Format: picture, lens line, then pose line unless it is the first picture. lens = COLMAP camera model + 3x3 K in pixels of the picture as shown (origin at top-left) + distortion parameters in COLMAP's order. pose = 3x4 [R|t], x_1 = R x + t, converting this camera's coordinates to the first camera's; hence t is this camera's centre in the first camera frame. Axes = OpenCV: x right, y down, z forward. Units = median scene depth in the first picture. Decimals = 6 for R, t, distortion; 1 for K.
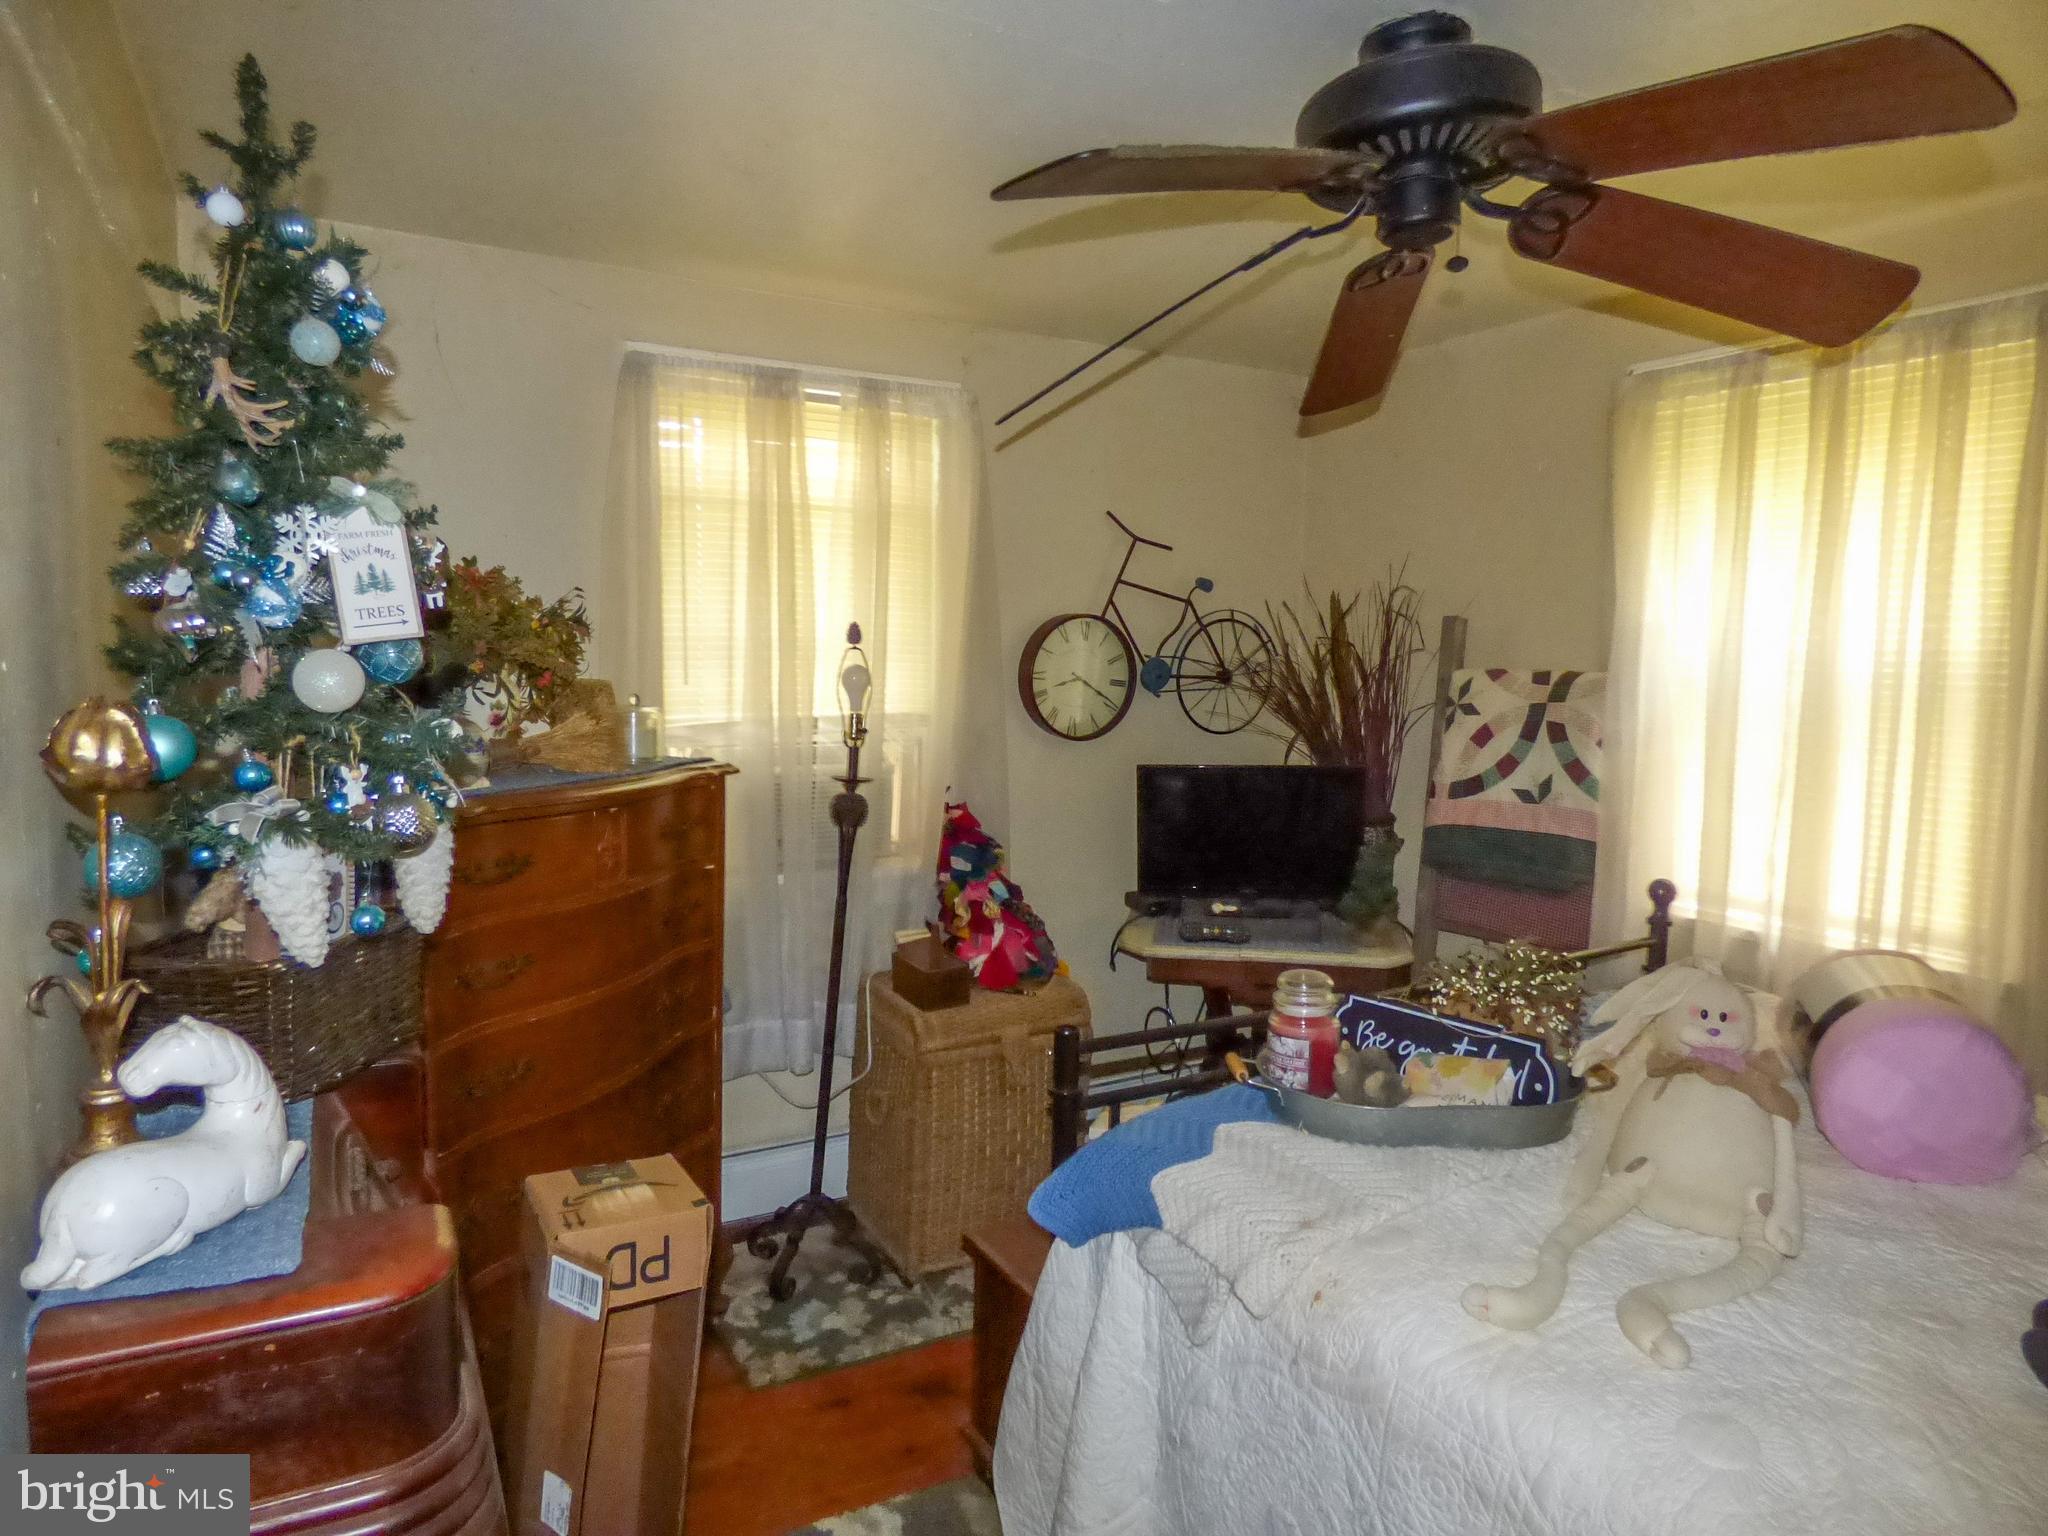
lens RADIAL K [[1182.6, 0, 1023.6], [0, 1182.6, 772.5], [0, 0, 1]] dist [-0.015096, -0.003599]
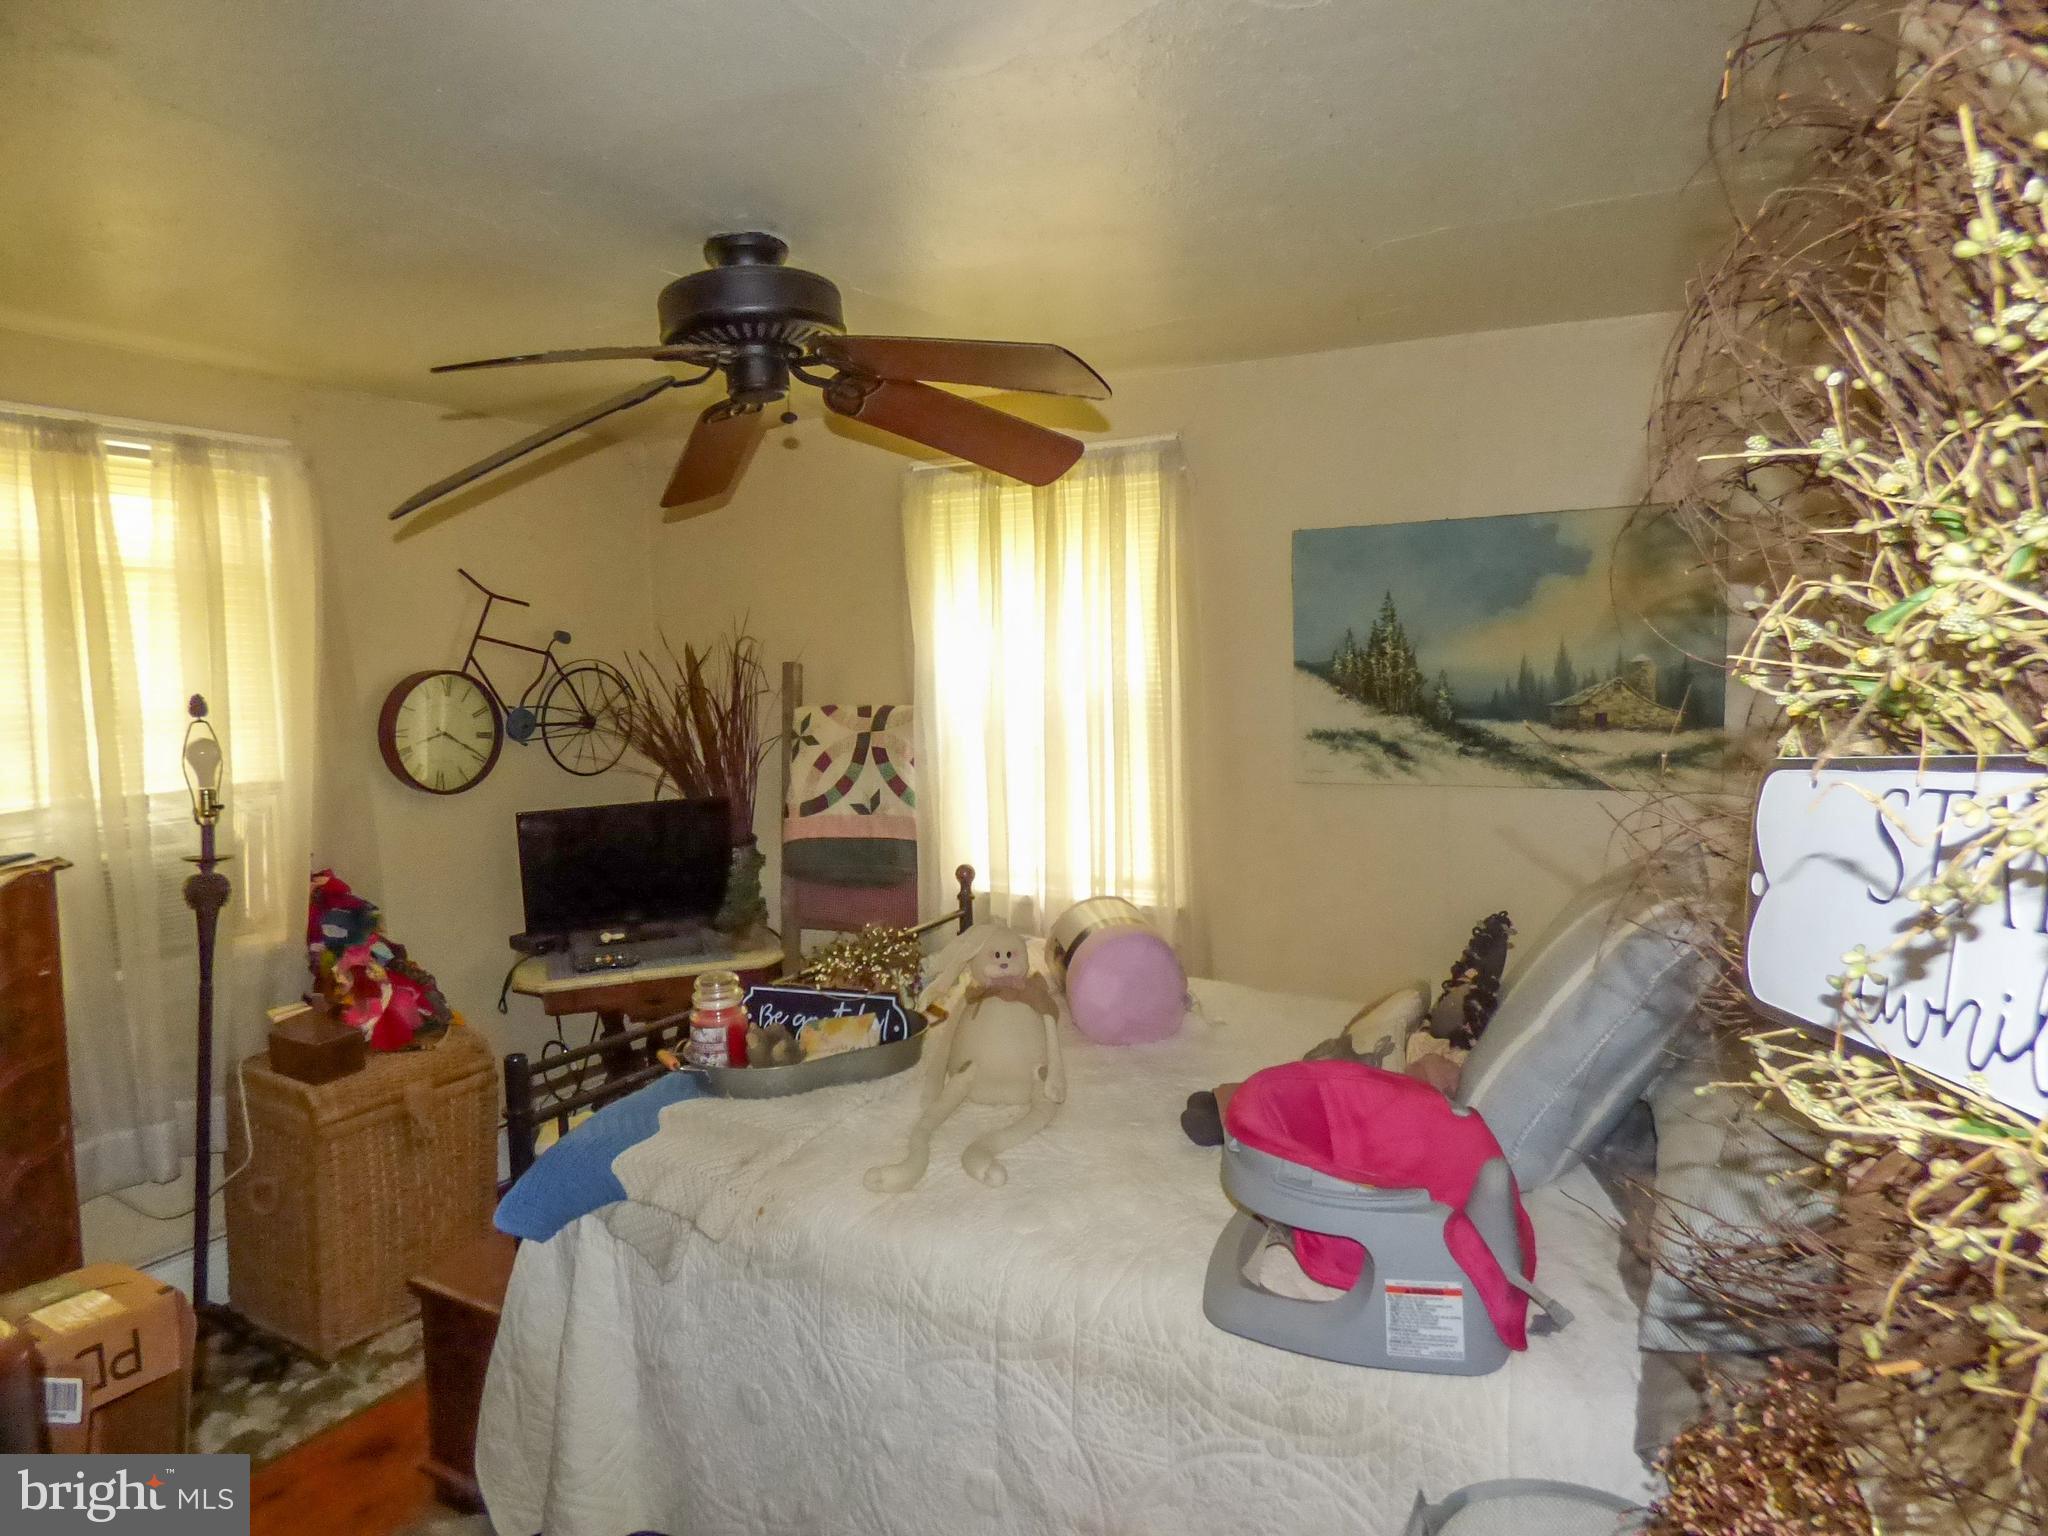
lens RADIAL K [[1182.8, 0, 1024.0], [0, 1182.8, 770.1], [0, 0, 1]] dist [-0.000159, -0.002203]
pose [[0.848481, -0.073889, 0.524042, -0.086284], [0.082834, 0.996543, 0.006393, -0.017398], [-0.522703, 0.037984, 0.851668, -0.164877]]
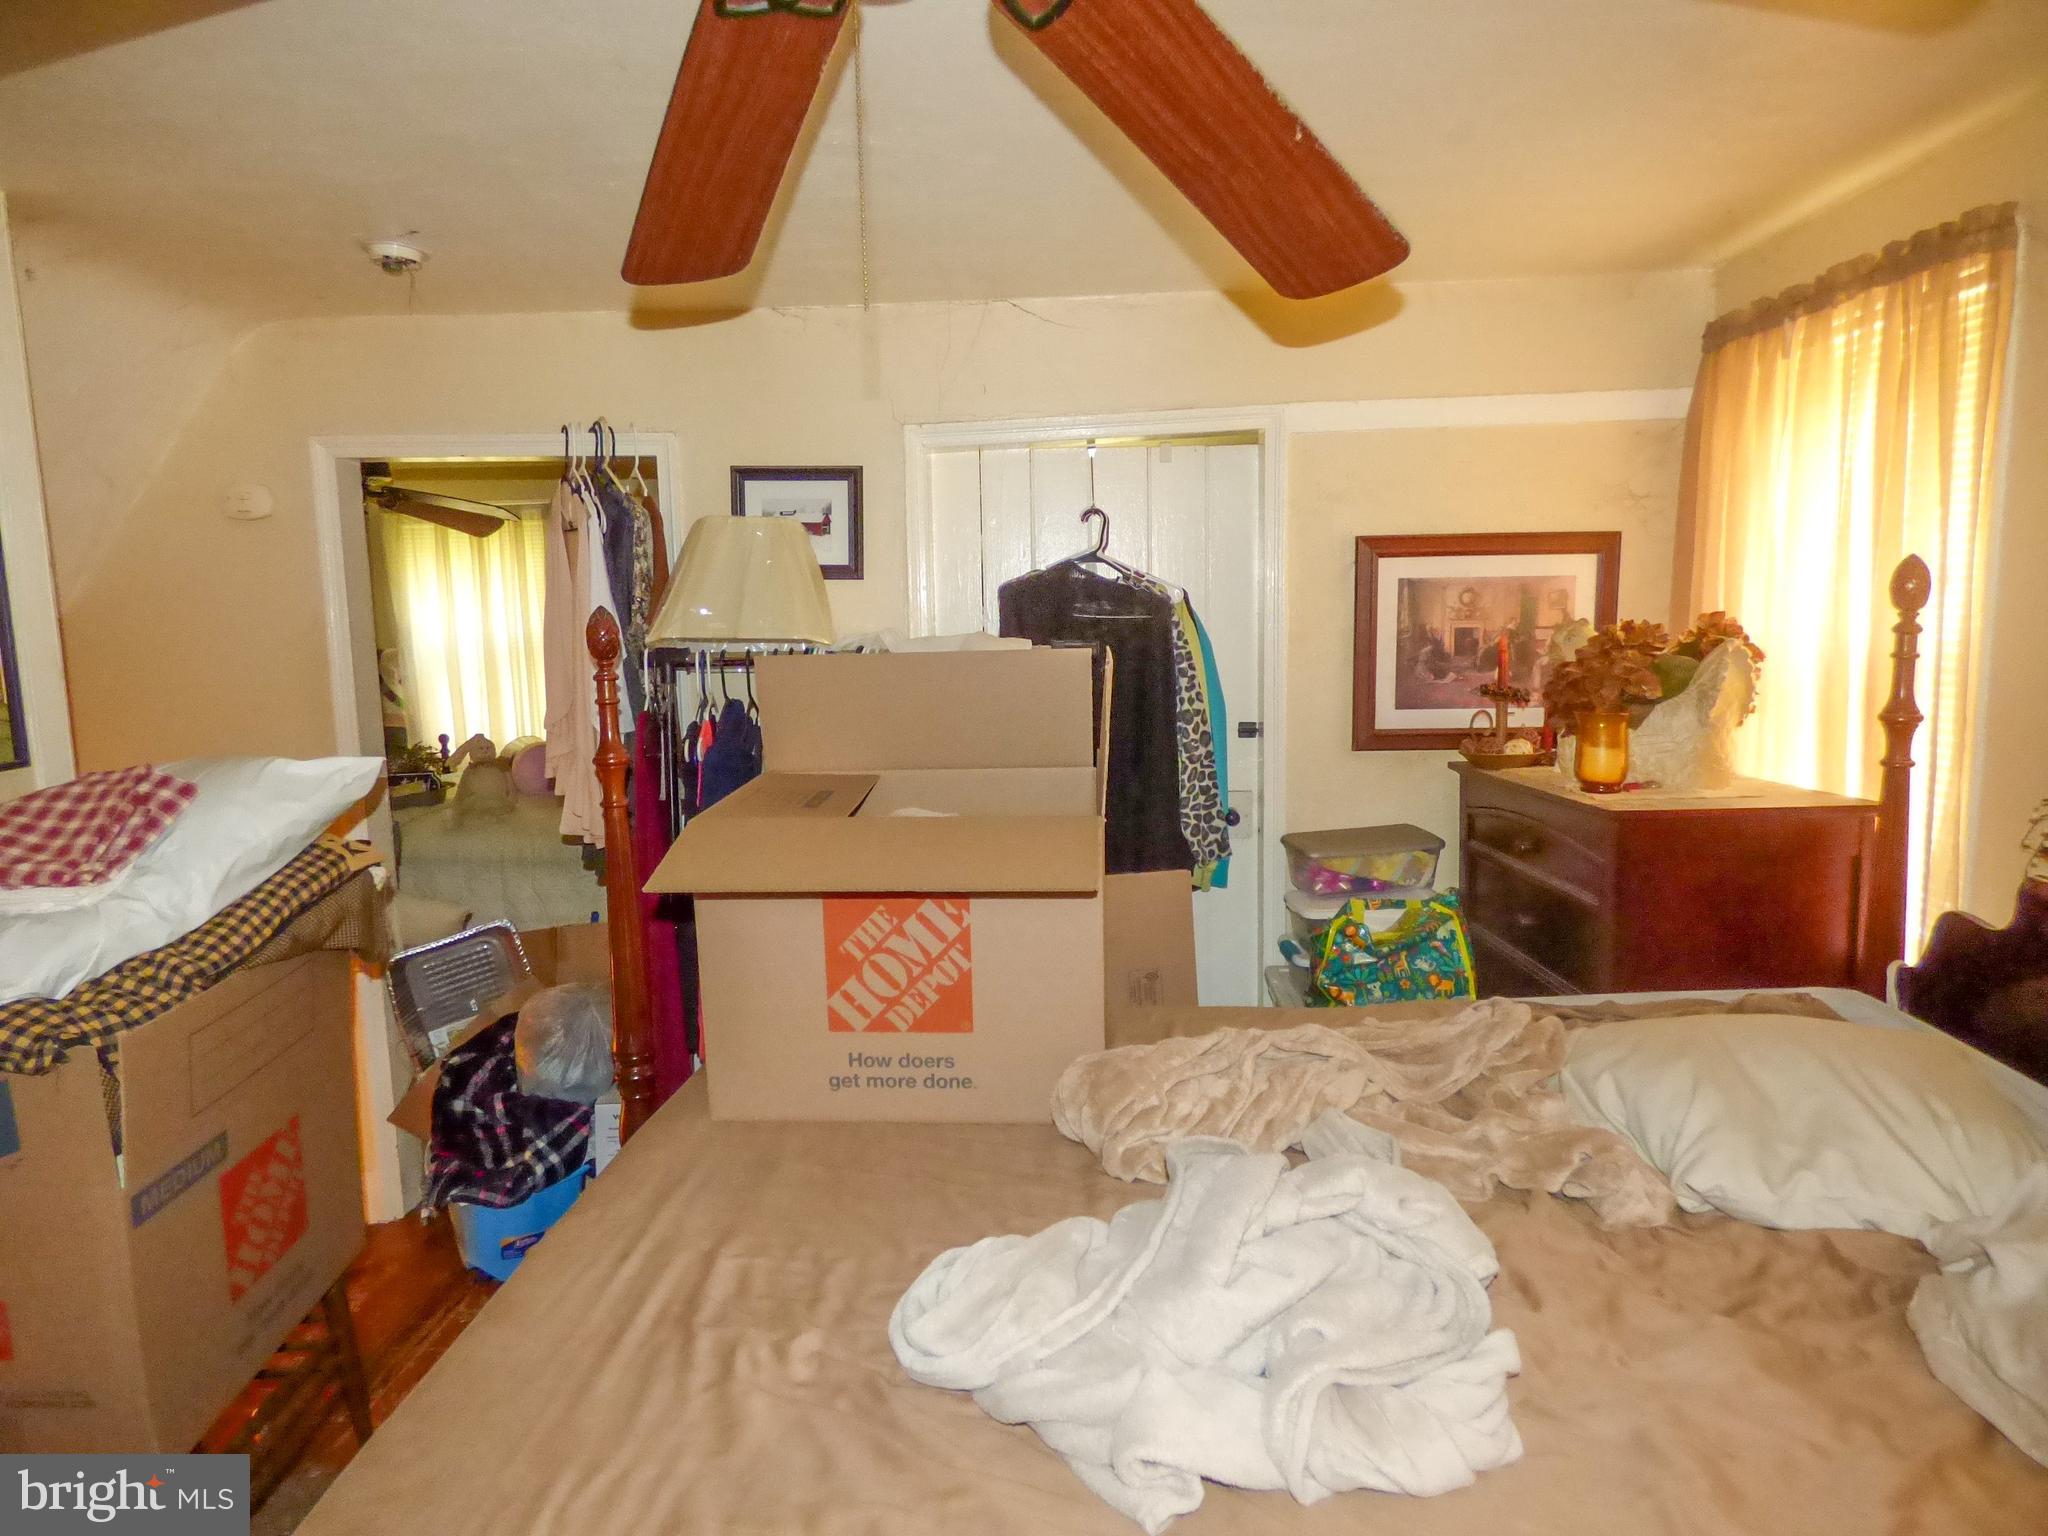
lens RADIAL K [[1182.6, 0, 1032.0], [0, 1182.6, 766.9], [0, 0, 1]] dist [-0.015096, -0.003599]
pose [[0.506350, -0.144104, 0.850202, -0.949005], [0.111977, 0.988578, 0.100869, 0.050389], [-0.855027, 0.044128, 0.516703, -1.335762]]
